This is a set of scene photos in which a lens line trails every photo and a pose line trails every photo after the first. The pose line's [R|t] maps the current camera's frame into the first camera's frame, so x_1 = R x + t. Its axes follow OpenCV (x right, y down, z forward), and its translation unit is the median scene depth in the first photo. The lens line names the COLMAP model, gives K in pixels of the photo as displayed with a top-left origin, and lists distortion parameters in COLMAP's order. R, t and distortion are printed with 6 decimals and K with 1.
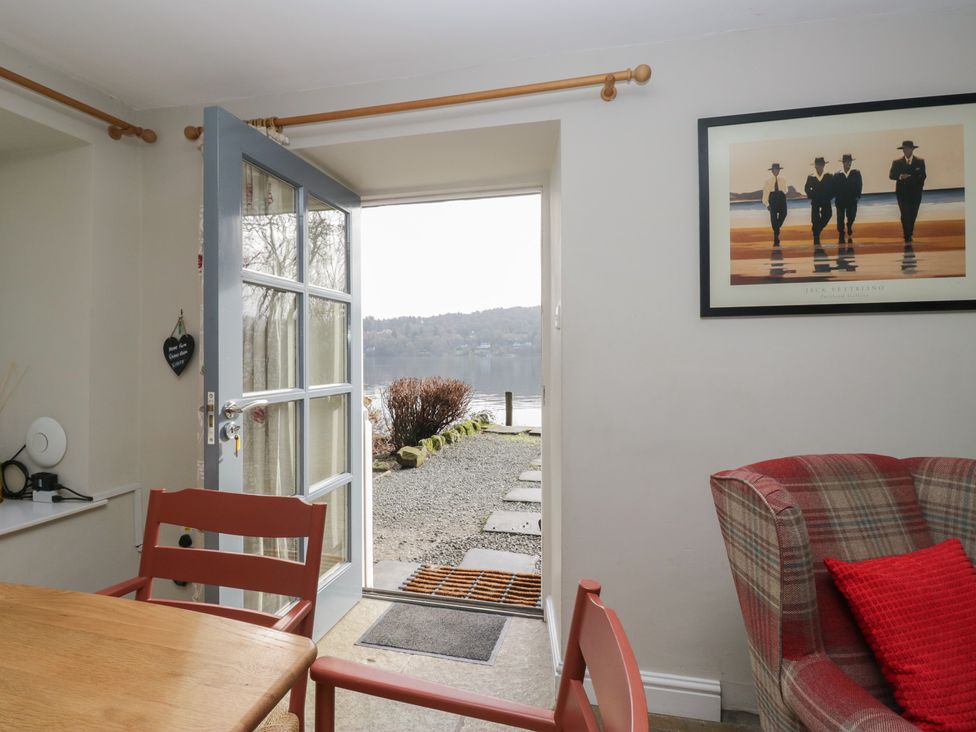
lens RADIAL K [[518.9, 0, 491.3], [0, 518.9, 358.6], [0, 0, 1]] dist [-0.002085, -0.012256]
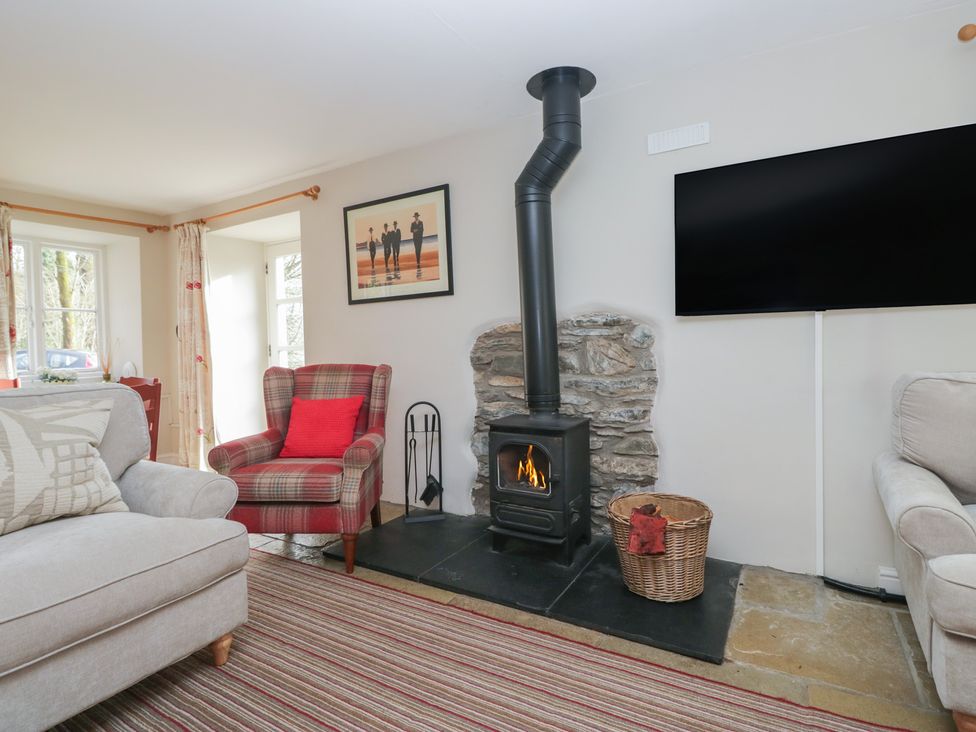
lens RADIAL K [[518.9, 0, 490.2], [0, 518.9, 357.3], [0, 0, 1]] dist [-0.002085, -0.012256]
pose [[0.951310, -0.012318, -0.307990, 1.643162], [0.020647, 0.999504, 0.023798, 0.092282], [0.307544, -0.028999, 0.951092, -0.814732]]
